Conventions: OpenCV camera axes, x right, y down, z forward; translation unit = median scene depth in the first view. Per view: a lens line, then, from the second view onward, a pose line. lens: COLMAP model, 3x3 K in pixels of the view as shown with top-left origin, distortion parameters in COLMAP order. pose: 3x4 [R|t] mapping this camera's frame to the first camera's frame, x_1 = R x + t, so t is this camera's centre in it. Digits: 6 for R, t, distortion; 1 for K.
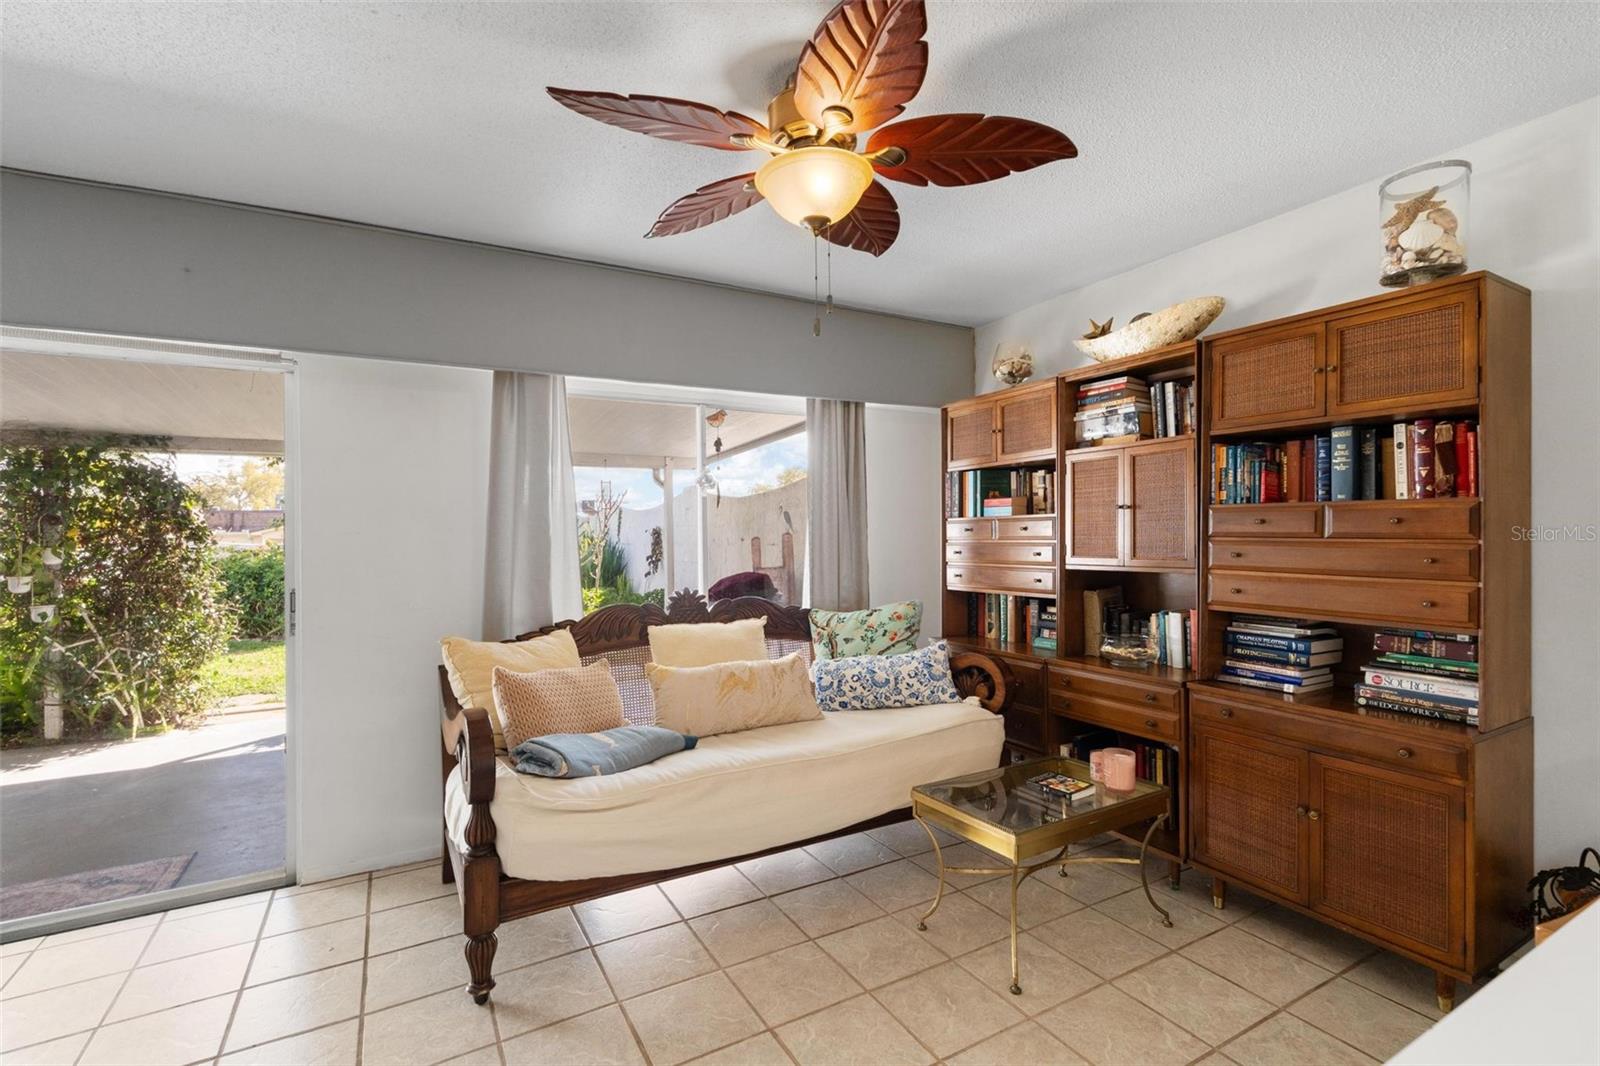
lens RADIAL K [[717.5, 0, 798.9], [0, 717.5, 526.9], [0, 0, 1]] dist [-0.000872, -0.000090]
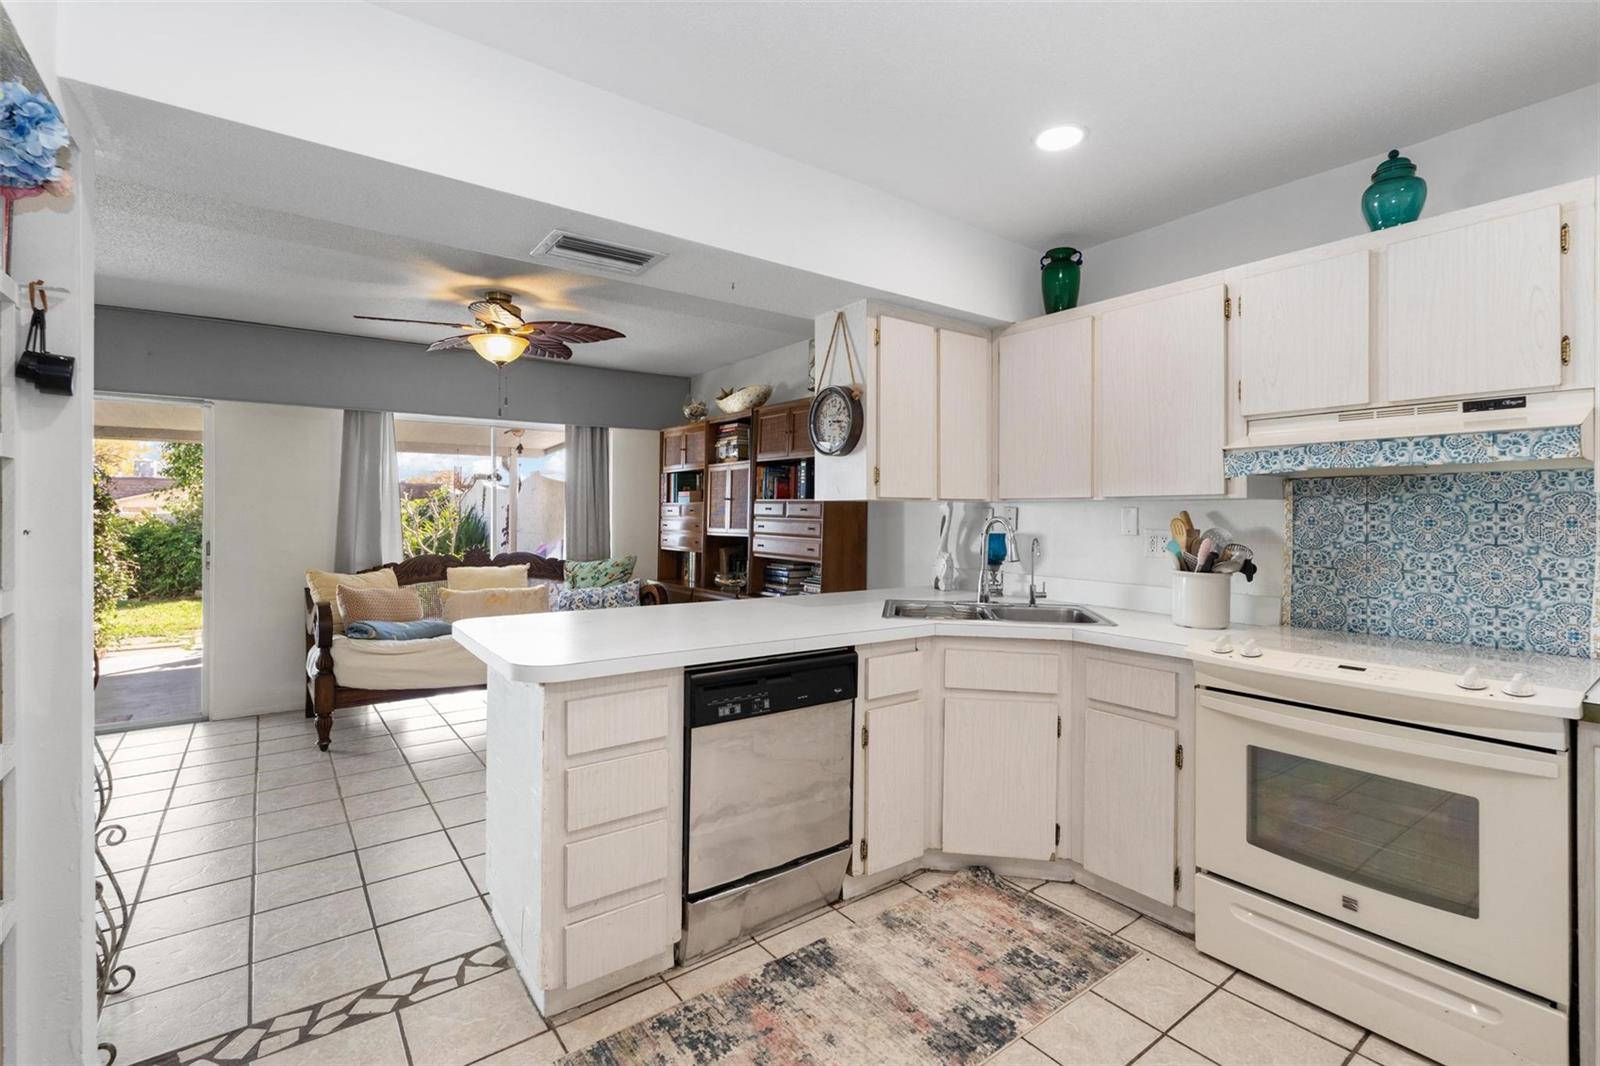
lens RADIAL K [[715.0, 0, 798.8], [0, 715.0, 513.9], [0, 0, 1]] dist [-0.001122, -0.000293]
pose [[0.992059, 0.015844, 0.124770, 0.408379], [-0.017230, 0.999801, 0.010037, -0.012257], [-0.124586, -0.012107, 0.992135, -0.752653]]
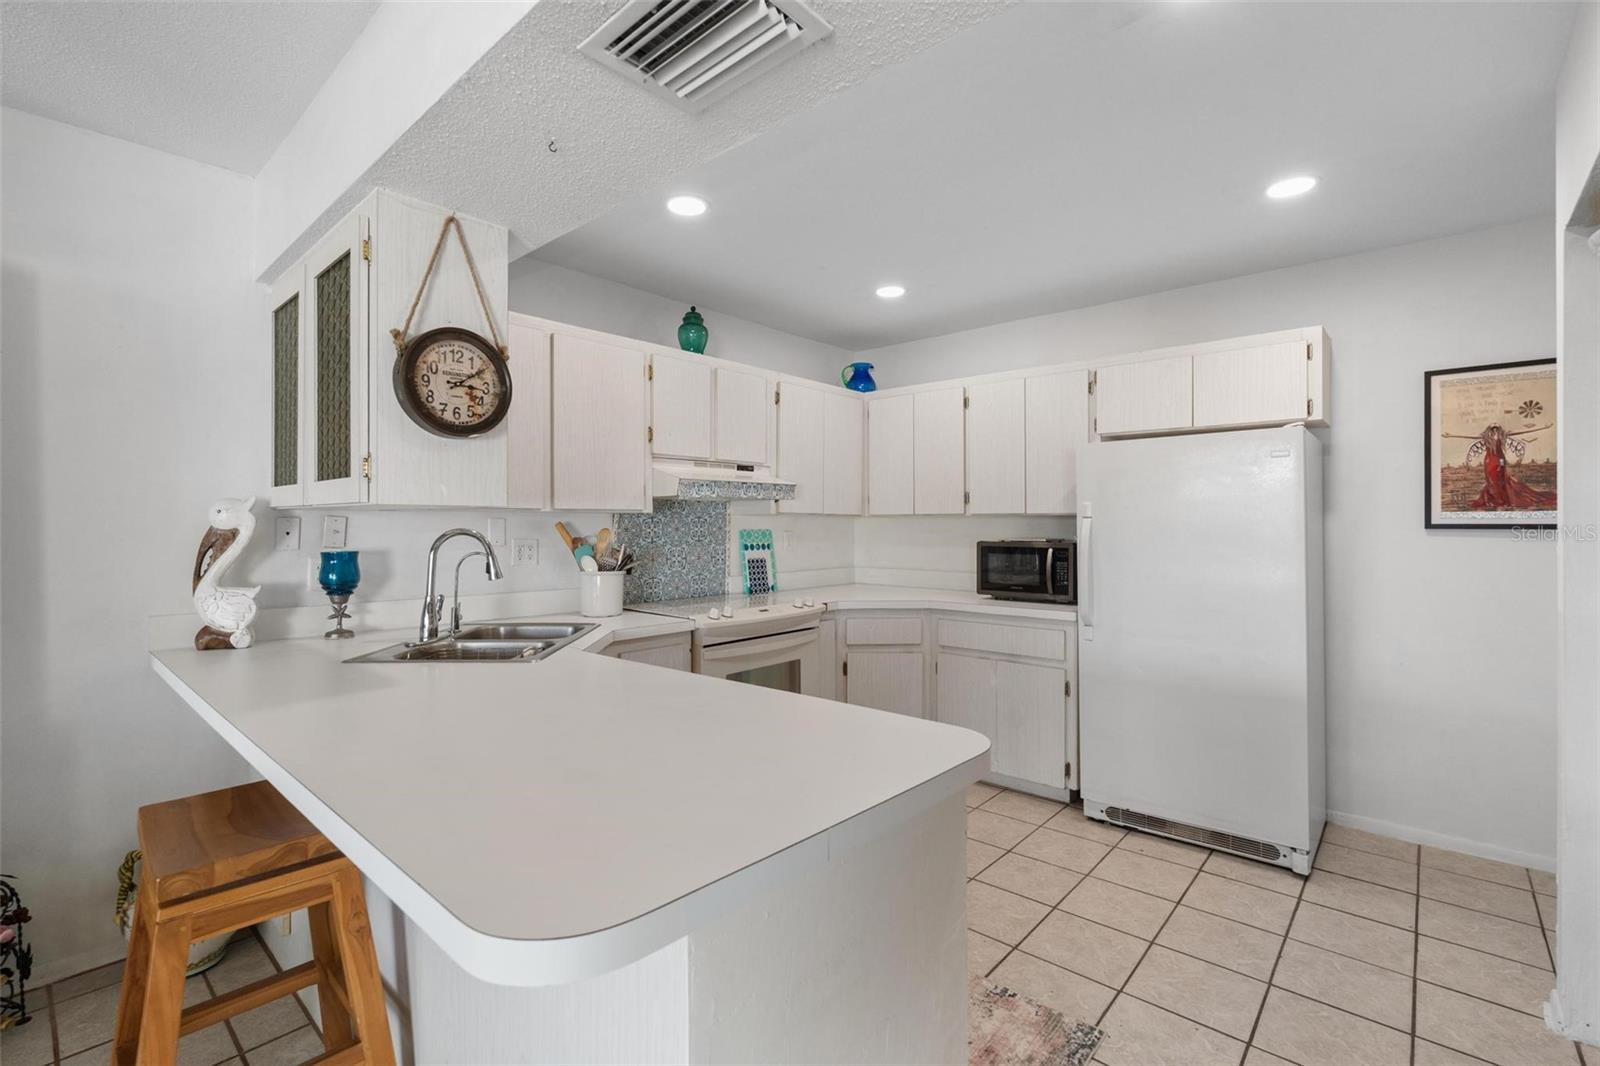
lens RADIAL K [[717.5, 0, 798.9], [0, 717.5, 526.9], [0, 0, 1]] dist [-0.000872, -0.000090]
pose [[-0.323430, 0.008462, 0.946214, -0.134927], [-0.006237, 0.999919, -0.011075, 0.002399], [-0.946231, -0.009484, -0.323352, 0.151108]]
